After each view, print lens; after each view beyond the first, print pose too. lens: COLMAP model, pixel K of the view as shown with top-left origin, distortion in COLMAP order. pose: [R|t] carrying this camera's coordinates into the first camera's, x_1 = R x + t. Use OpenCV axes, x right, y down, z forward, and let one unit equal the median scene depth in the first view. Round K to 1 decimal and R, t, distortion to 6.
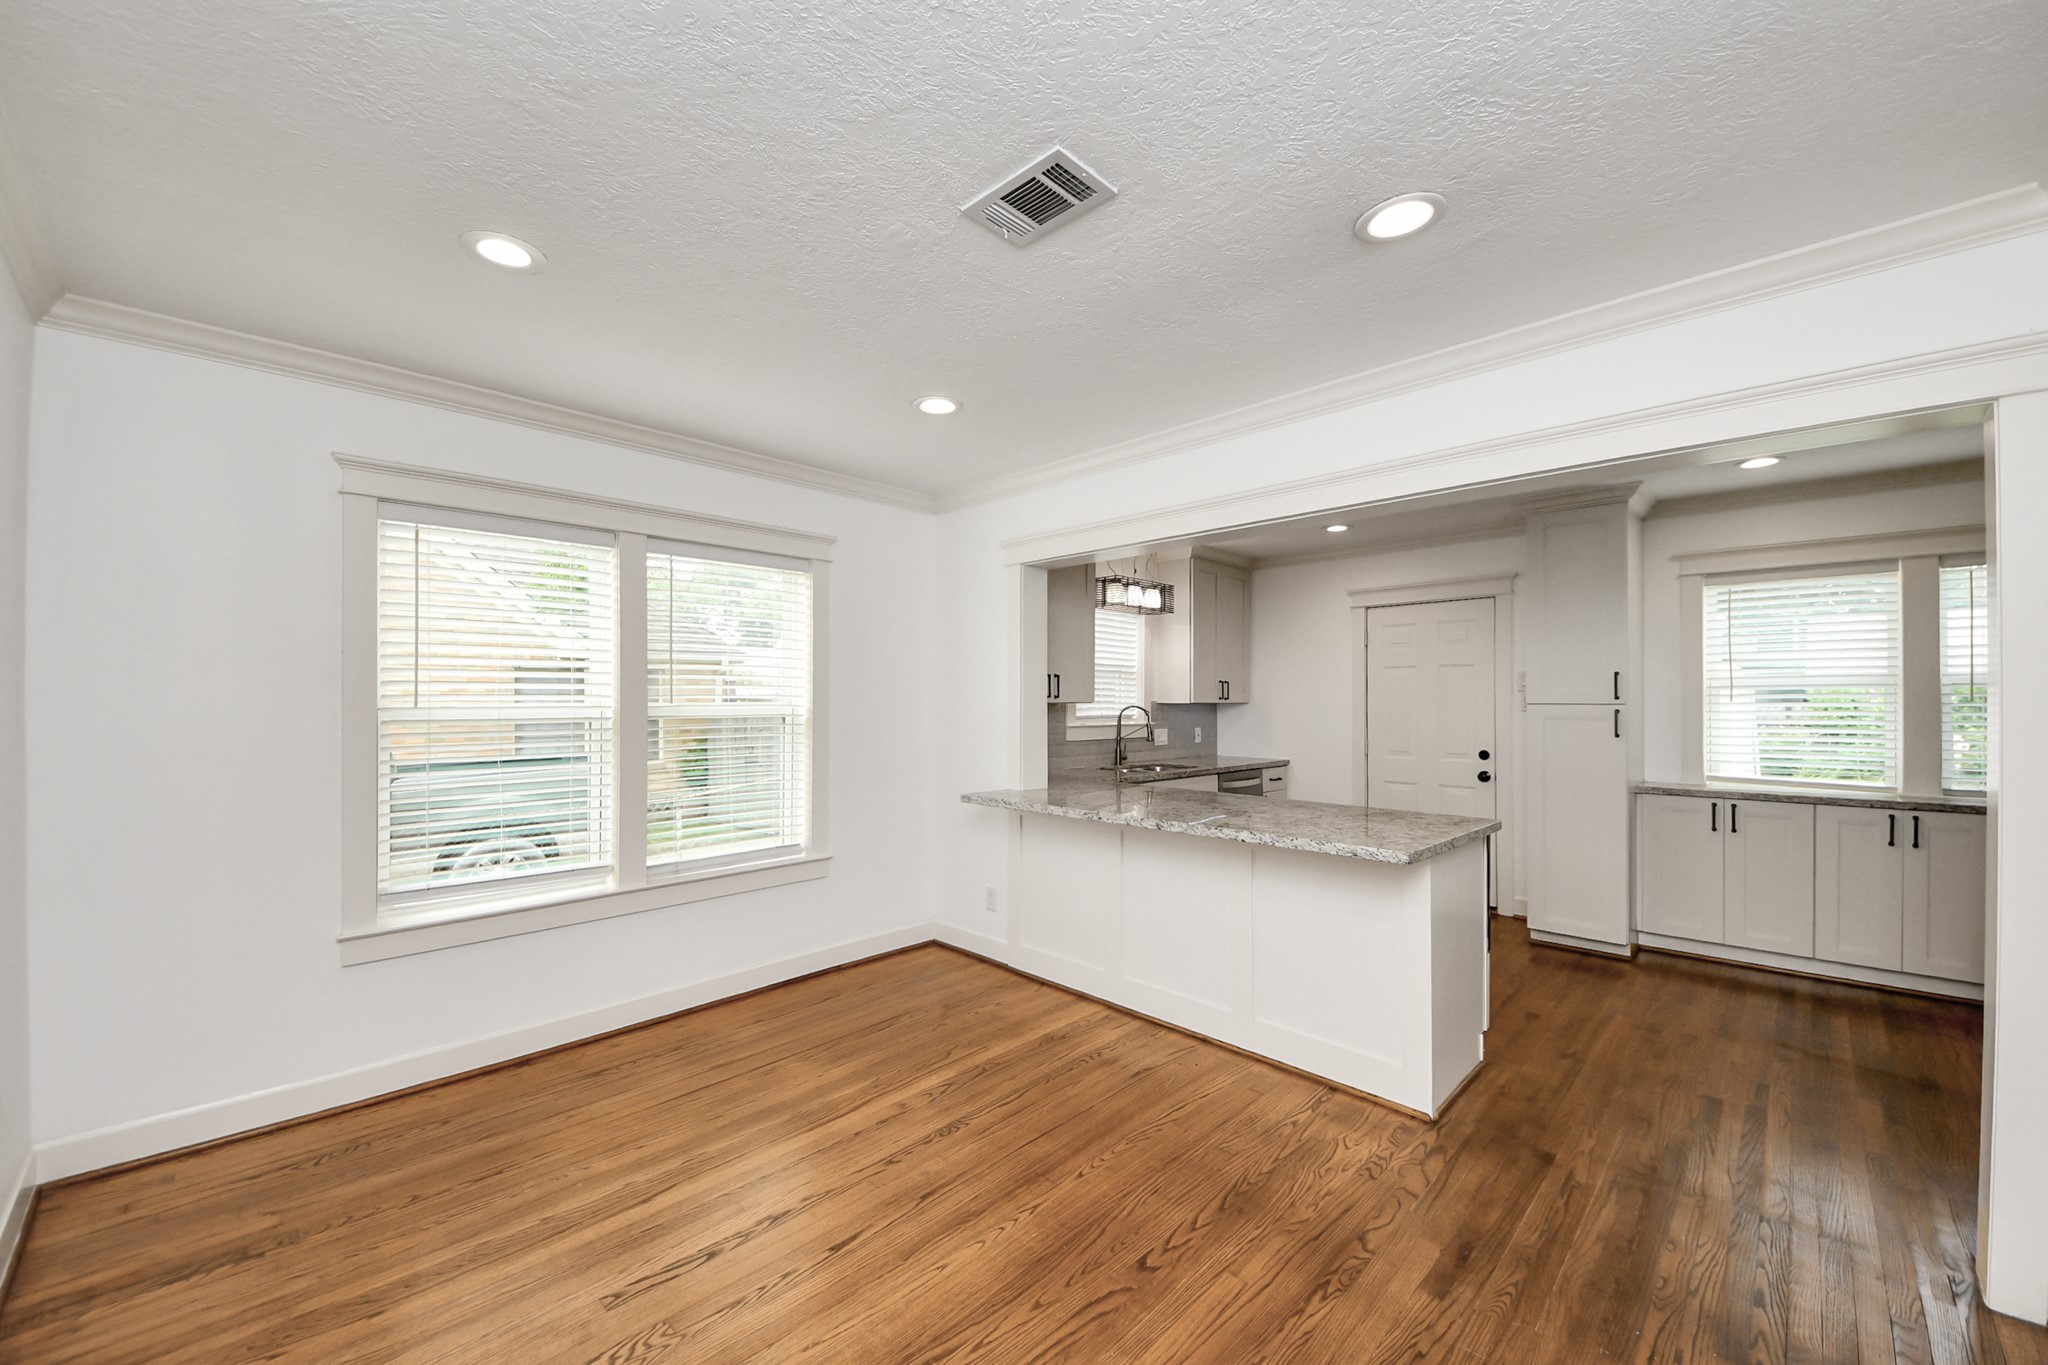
lens RADIAL K [[777.9, 0, 1032.3], [0, 777.9, 719.4], [0, 0, 1]] dist [-0.000746, -0.000218]
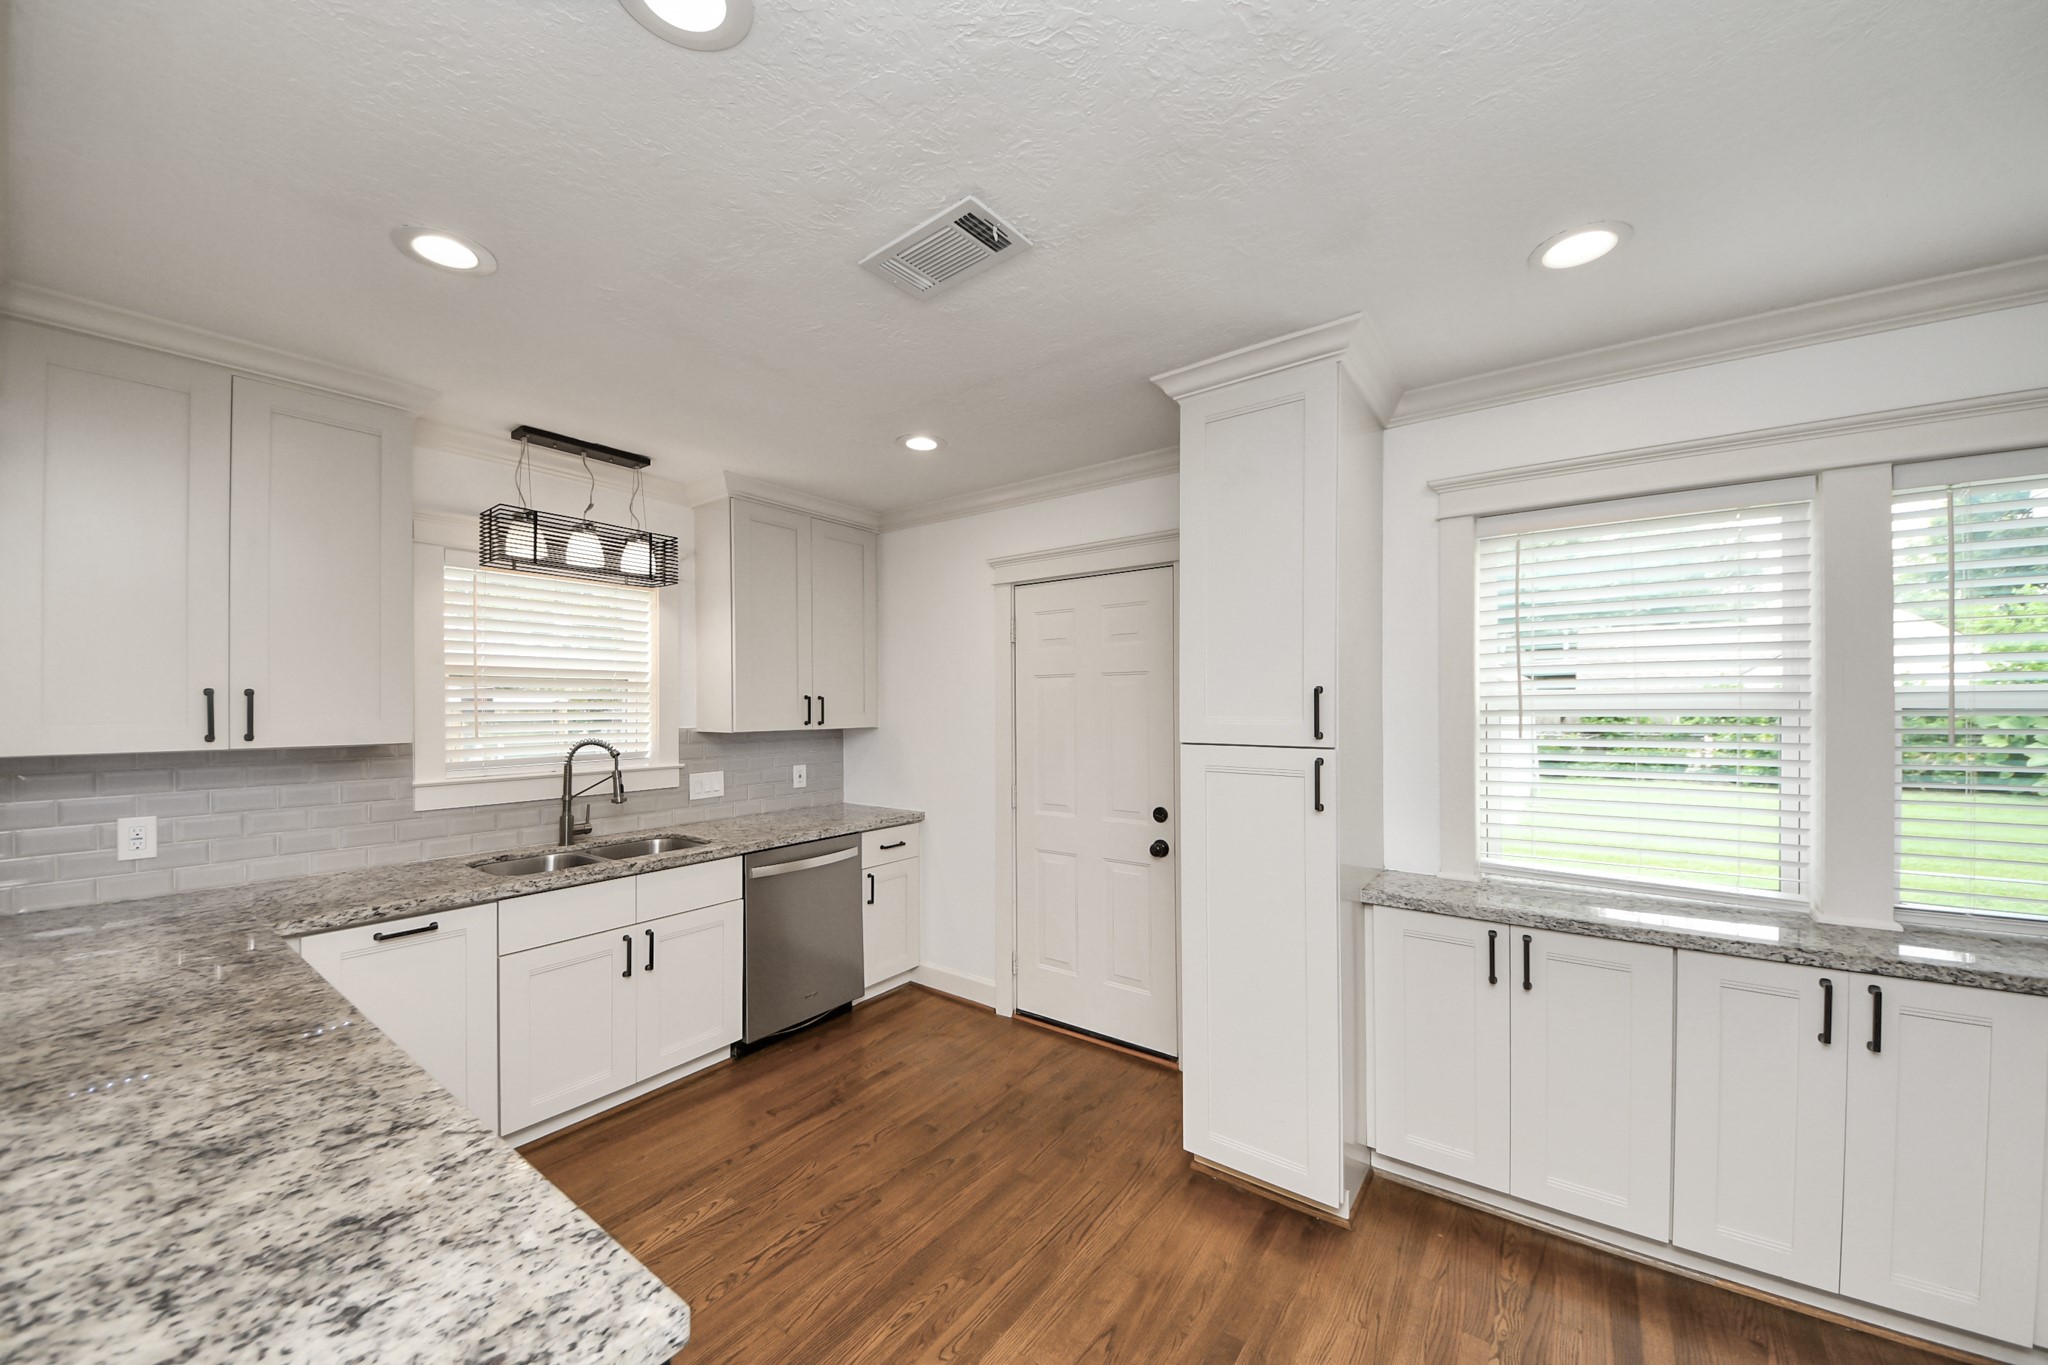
lens RADIAL K [[725.4, 0, 1021.6], [0, 725.4, 728.8], [0, 0, 1]] dist [0.046494, -0.012418]
pose [[0.990135, -0.008422, 0.139863, 0.454287], [0.007178, 0.999930, 0.009396, -0.036349], [-0.139932, -0.008299, 0.990126, 0.506789]]
